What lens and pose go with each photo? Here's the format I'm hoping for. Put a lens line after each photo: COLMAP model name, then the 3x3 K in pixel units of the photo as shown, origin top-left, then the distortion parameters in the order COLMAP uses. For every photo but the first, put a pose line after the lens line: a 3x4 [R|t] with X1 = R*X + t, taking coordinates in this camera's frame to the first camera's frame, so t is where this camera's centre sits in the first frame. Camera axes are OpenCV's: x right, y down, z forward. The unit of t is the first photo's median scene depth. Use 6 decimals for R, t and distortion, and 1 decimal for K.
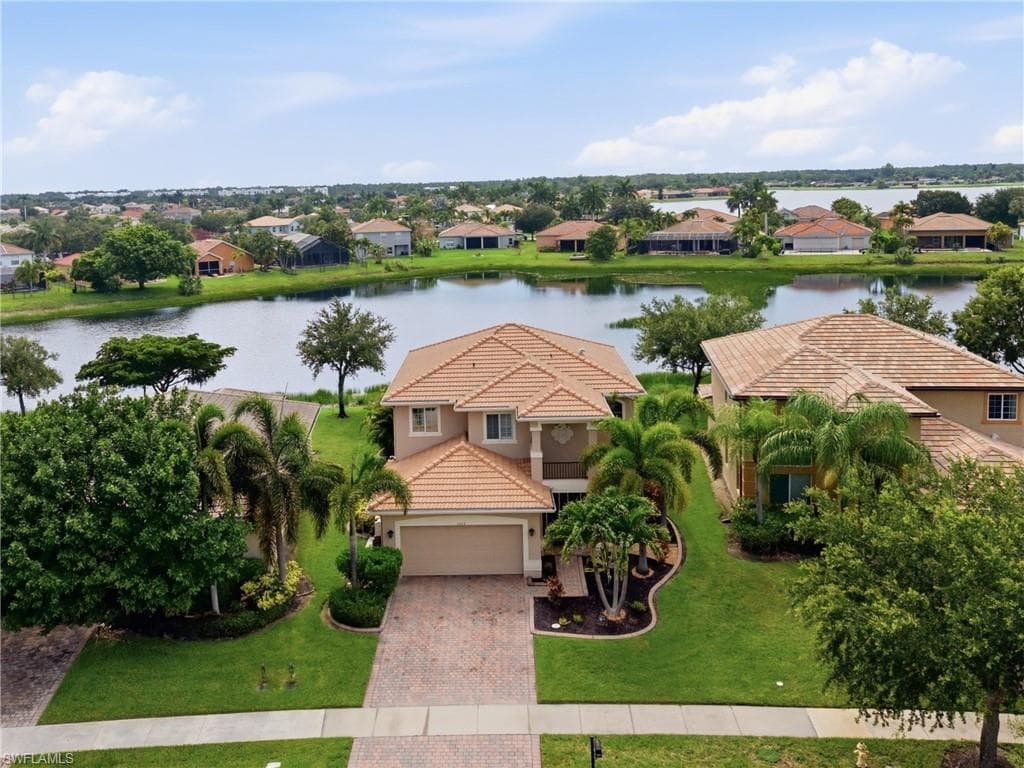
lens RADIAL K [[952.1, 0, 512.0], [0, 952.1, 384.0], [0, 0, 1]] dist [0.130199, -0.282307]
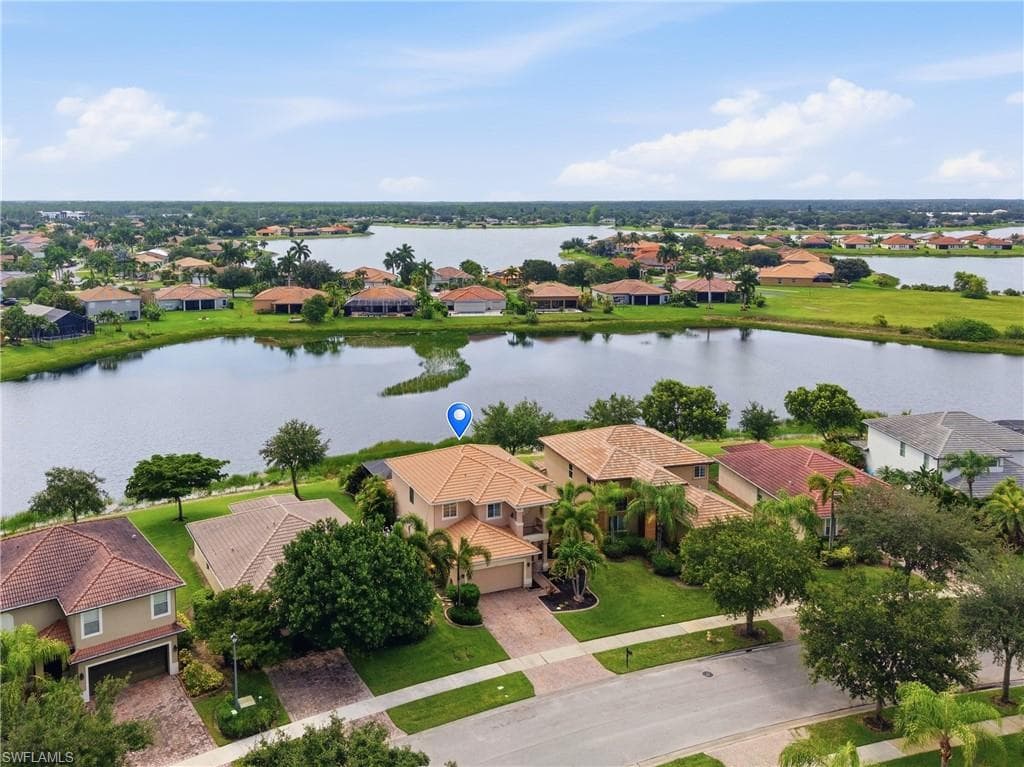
lens RADIAL K [[952.1, 0, 512.0], [0, 952.1, 383.5], [0, 0, 1]] dist [0.130199, -0.282307]
pose [[0.880063, -0.063003, 0.470658, -0.281760], [0.049253, 0.997924, 0.041489, -0.093135], [-0.472295, -0.013331, 0.881340, -0.222731]]
